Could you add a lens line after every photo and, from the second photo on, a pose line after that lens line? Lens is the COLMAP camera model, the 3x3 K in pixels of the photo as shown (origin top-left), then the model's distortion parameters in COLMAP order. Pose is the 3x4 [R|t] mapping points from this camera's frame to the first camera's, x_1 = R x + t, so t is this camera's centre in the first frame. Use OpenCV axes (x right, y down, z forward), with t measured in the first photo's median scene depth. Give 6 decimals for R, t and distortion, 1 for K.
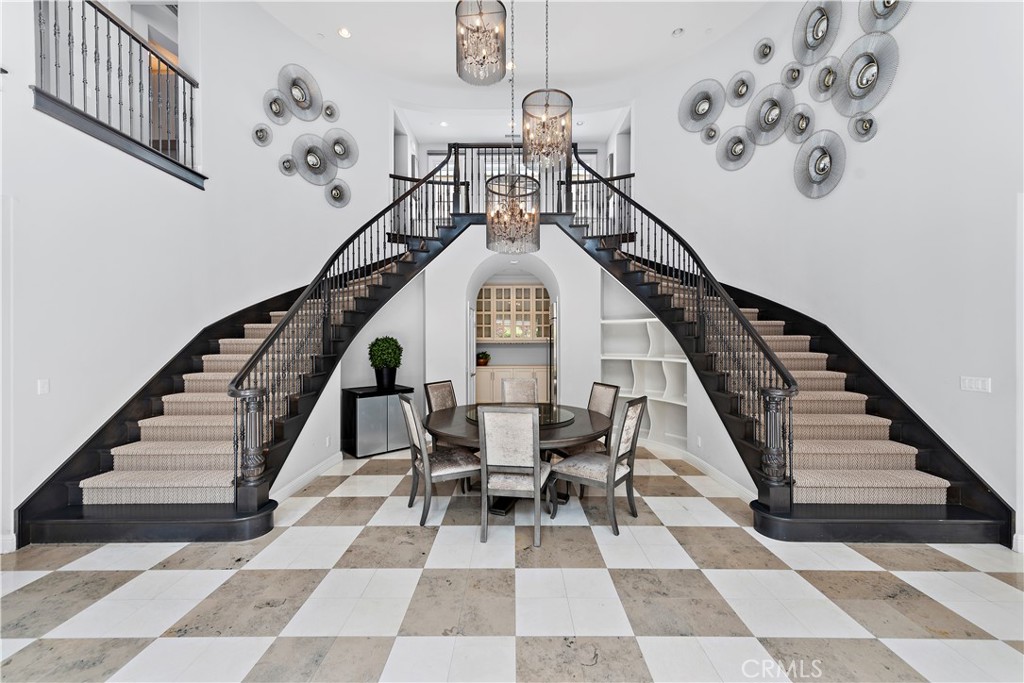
lens RADIAL K [[402.2, 0, 513.3], [0, 402.2, 336.5], [0, 0, 1]] dist [0.002371, -0.000179]
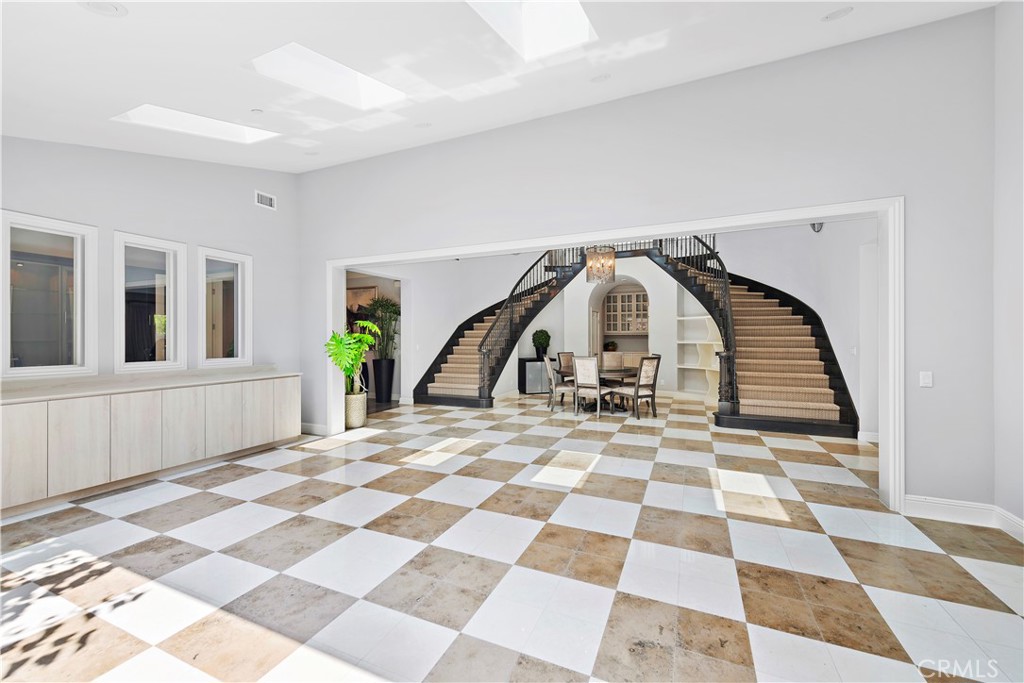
lens RADIAL K [[402.2, 0, 513.3], [0, 402.2, 336.5], [0, 0, 1]] dist [0.002371, -0.000179]
pose [[0.916455, -0.003205, -0.400125, 0.309101], [0.005213, 0.999979, 0.003930, 0.025932], [0.400104, -0.005688, 0.916452, -0.745837]]
